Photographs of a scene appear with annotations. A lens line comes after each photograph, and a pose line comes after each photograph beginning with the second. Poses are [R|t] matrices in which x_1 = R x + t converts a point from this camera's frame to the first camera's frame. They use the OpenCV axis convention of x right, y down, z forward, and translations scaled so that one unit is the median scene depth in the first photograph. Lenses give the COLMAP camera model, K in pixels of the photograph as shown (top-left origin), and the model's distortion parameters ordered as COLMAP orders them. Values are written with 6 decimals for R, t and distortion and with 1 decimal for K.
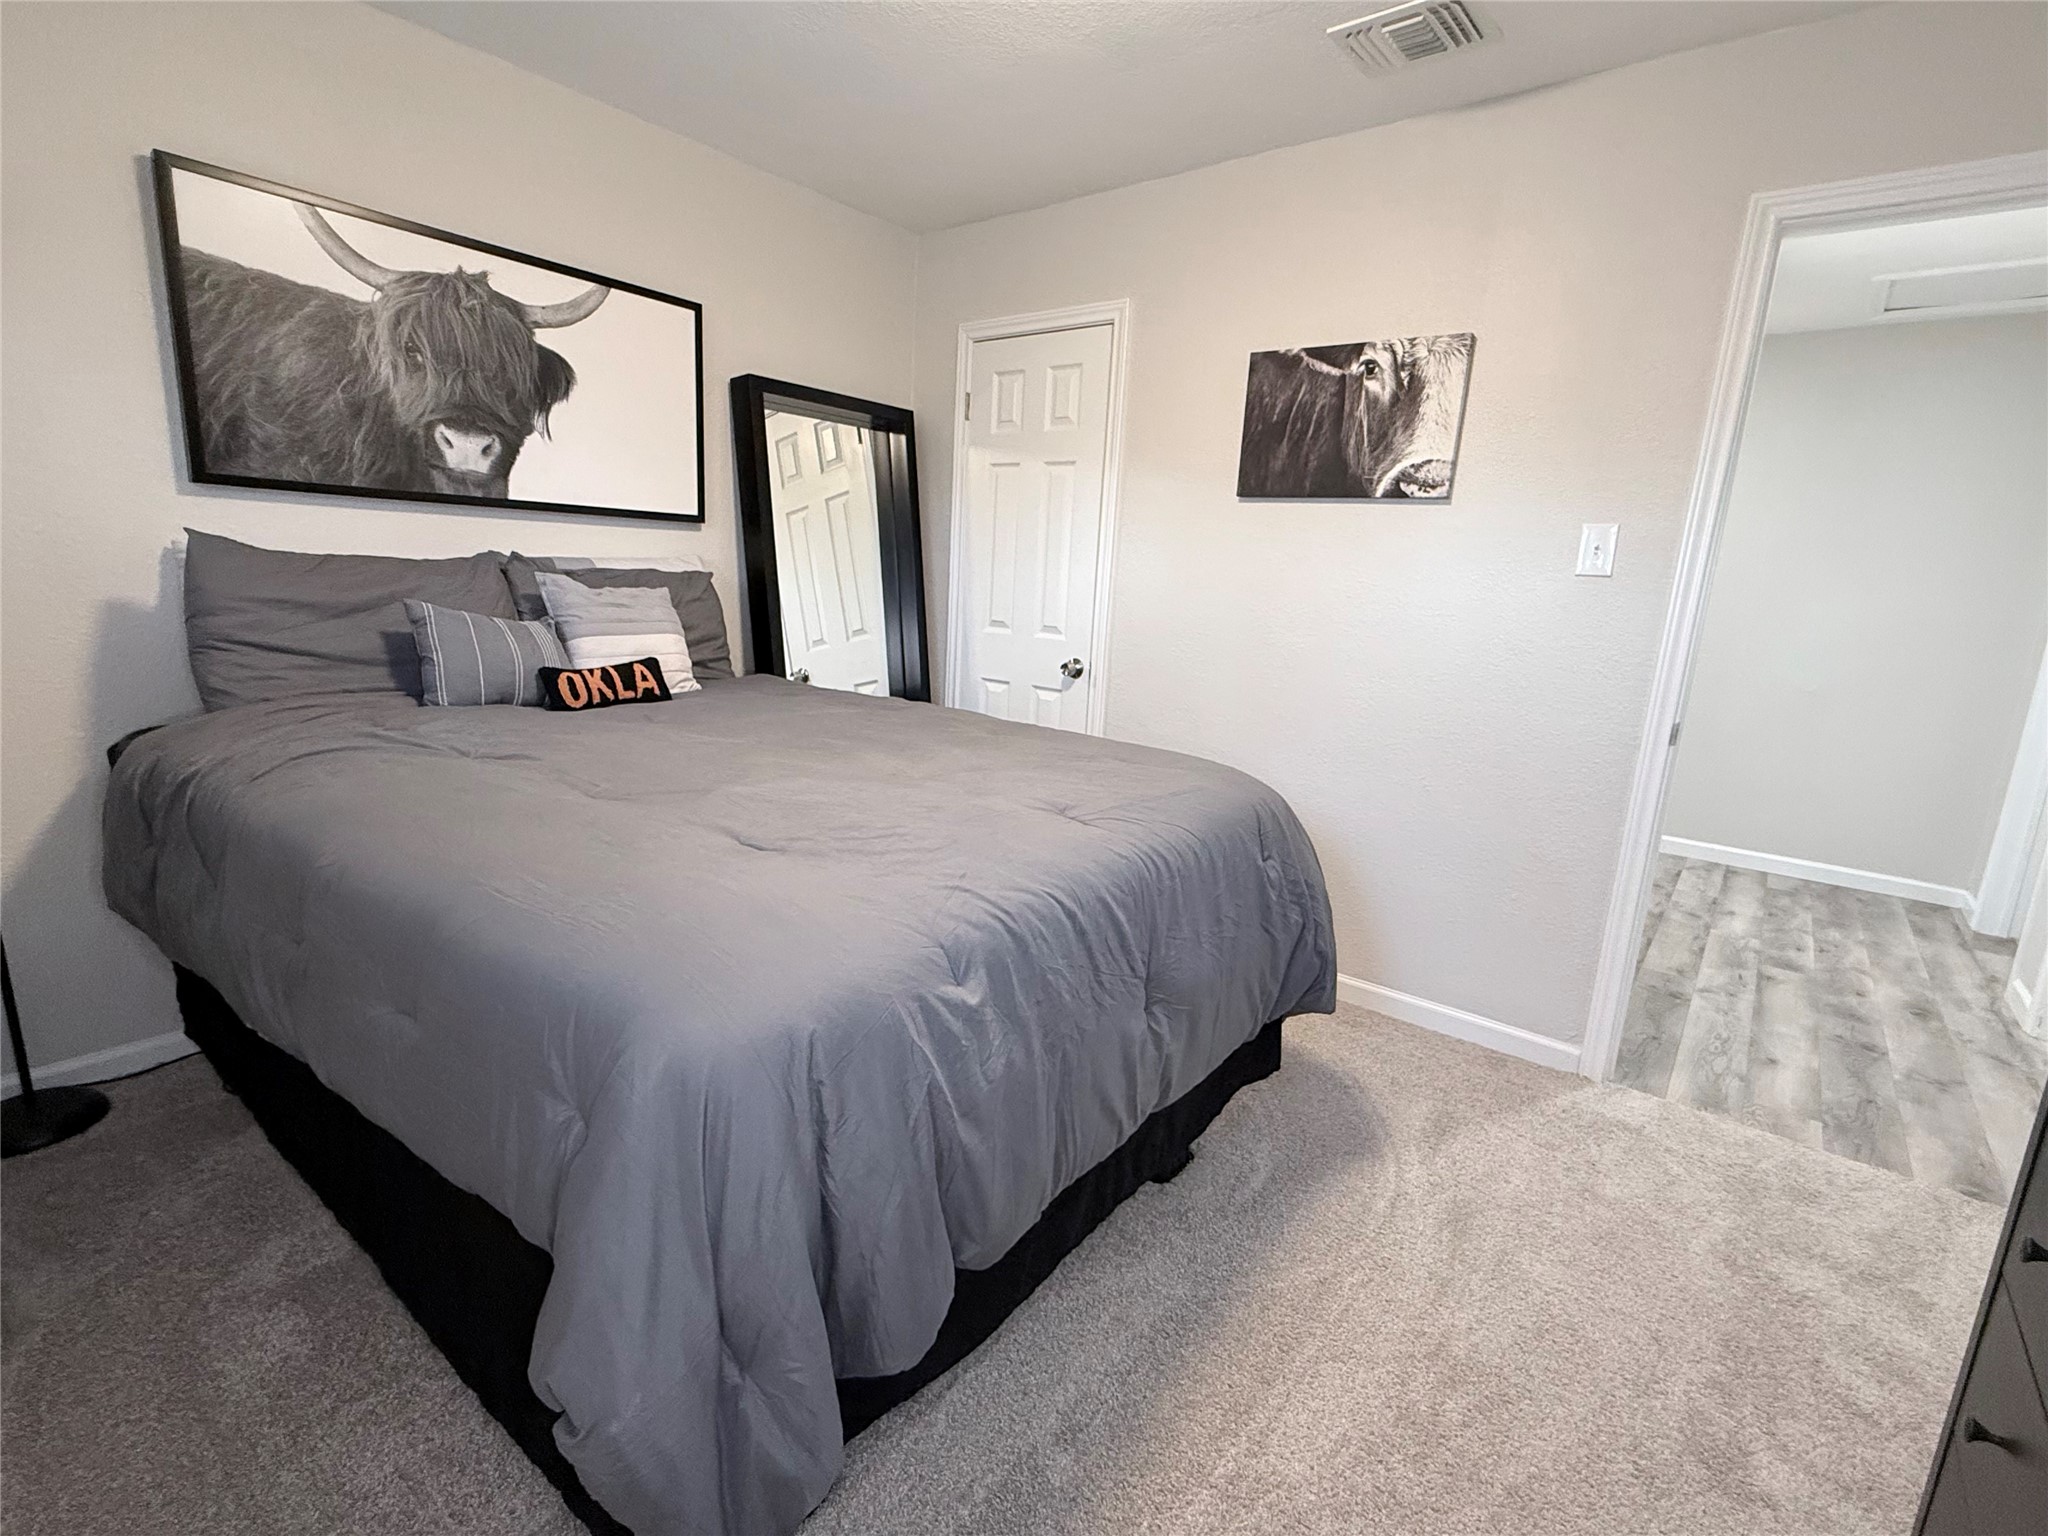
lens RADIAL K [[957.2, 0, 1021.0], [0, 957.2, 774.9], [0, 0, 1]] dist [-0.002039, -0.000159]
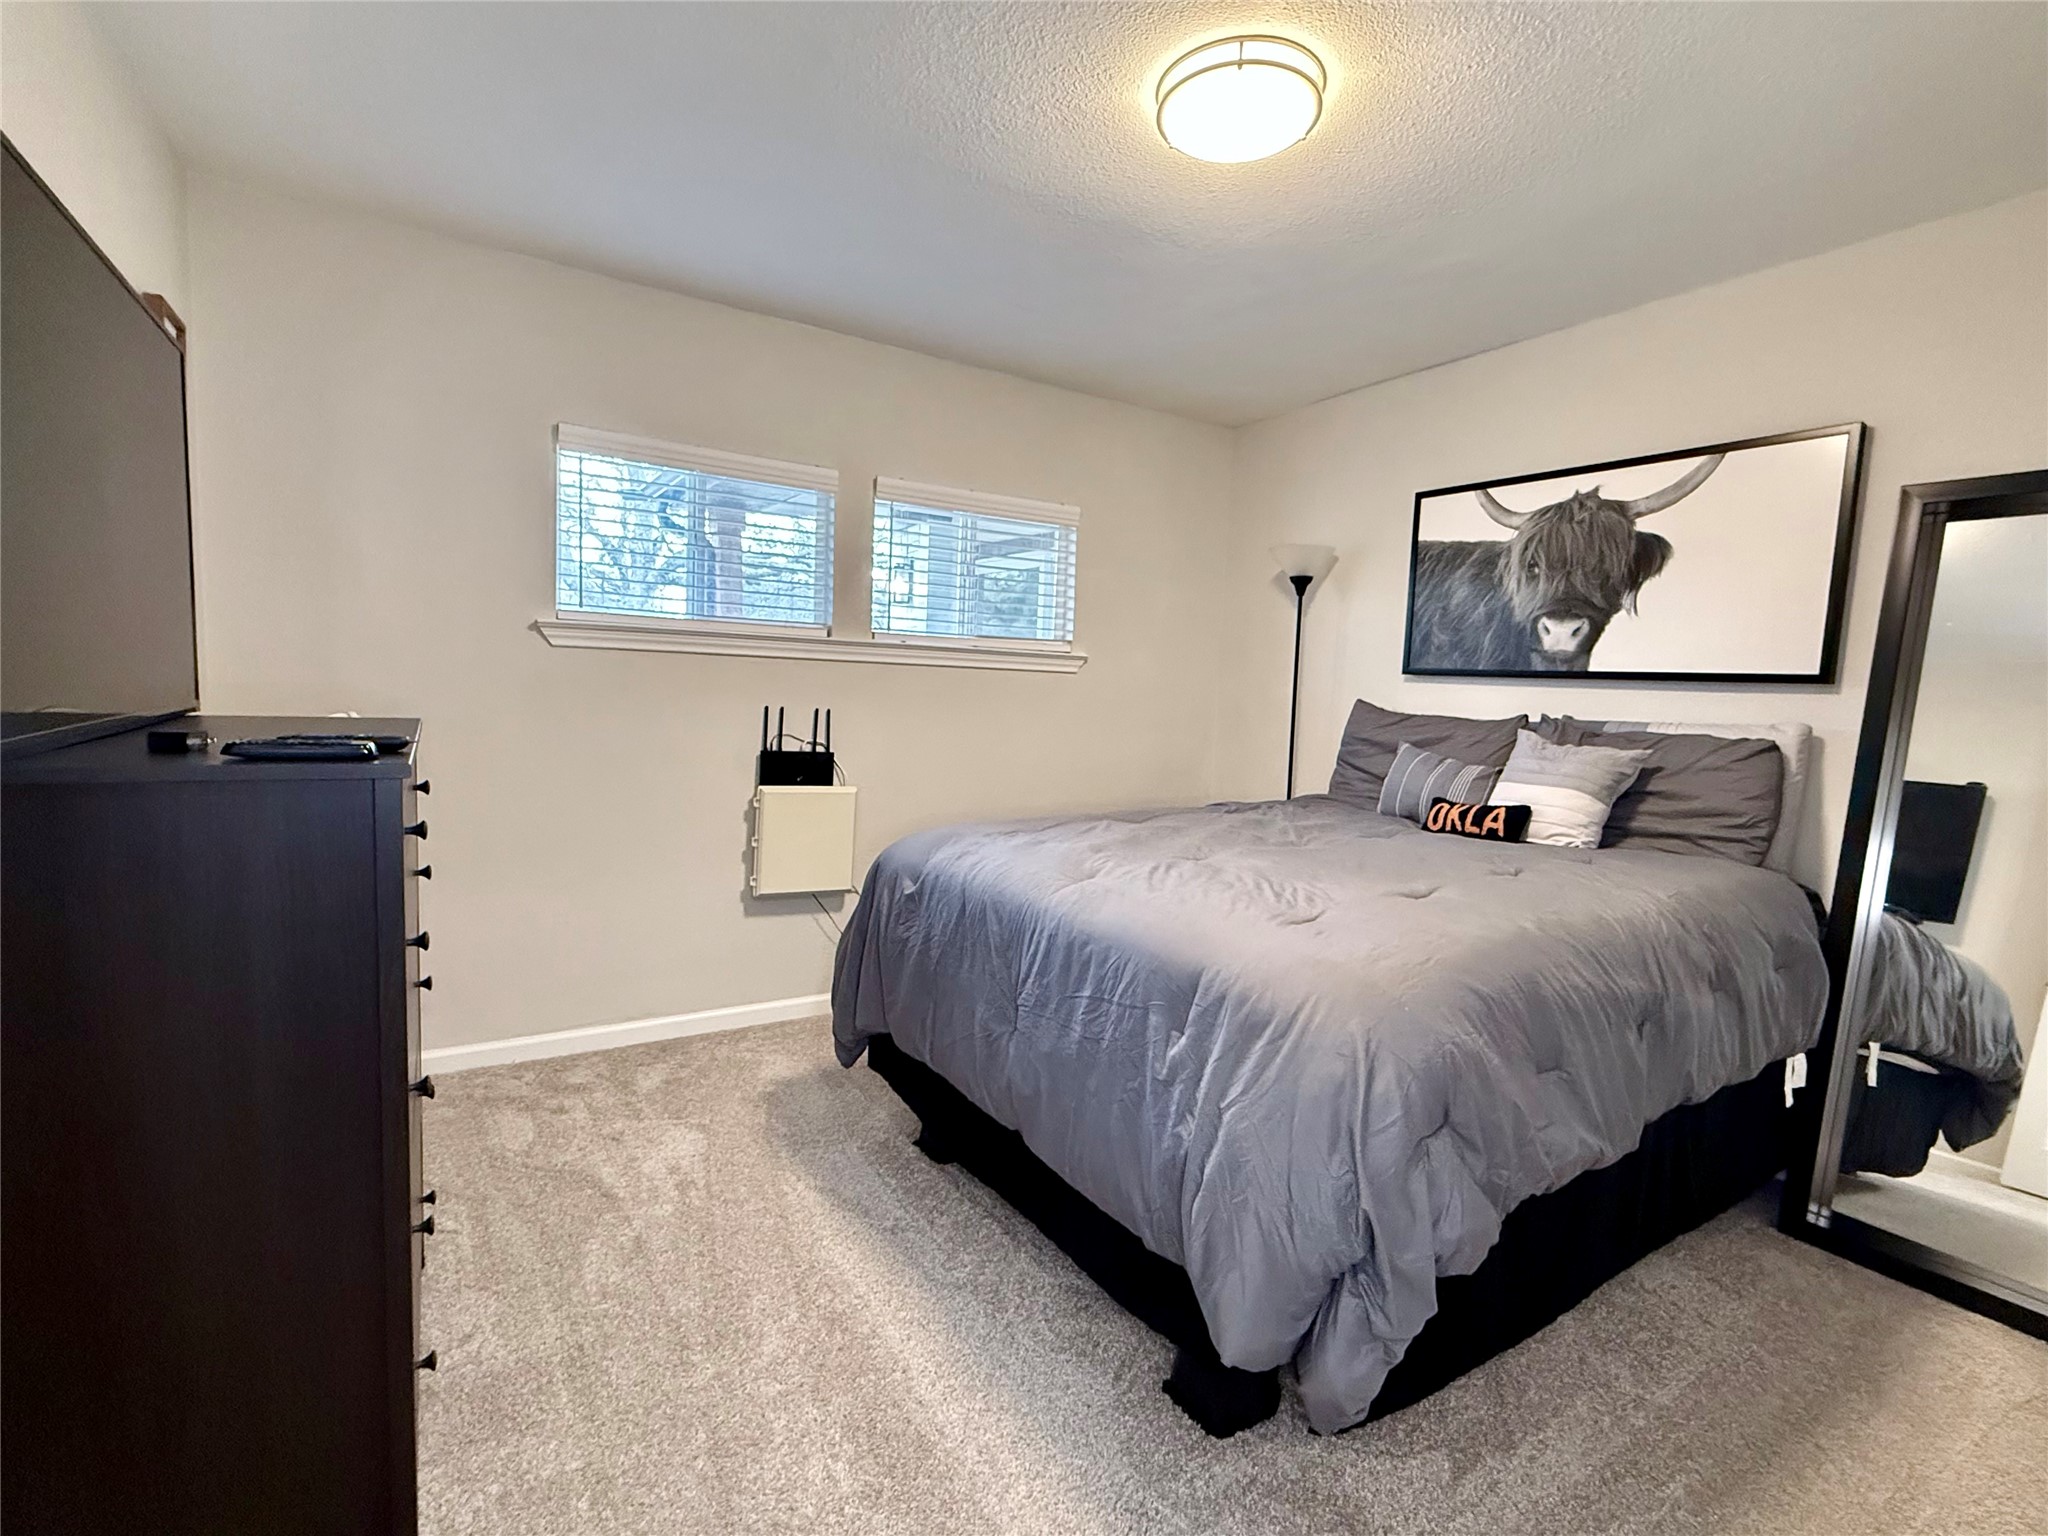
lens RADIAL K [[957.2, 0, 1023.1], [0, 957.2, 762.9], [0, 0, 1]] dist [-0.002039, -0.000159]
pose [[-0.344125, 0.011396, -0.938855, 0.809327], [-0.261948, 0.959059, 0.107655, -0.137820], [0.901644, 0.282978, -0.327050, 0.843828]]
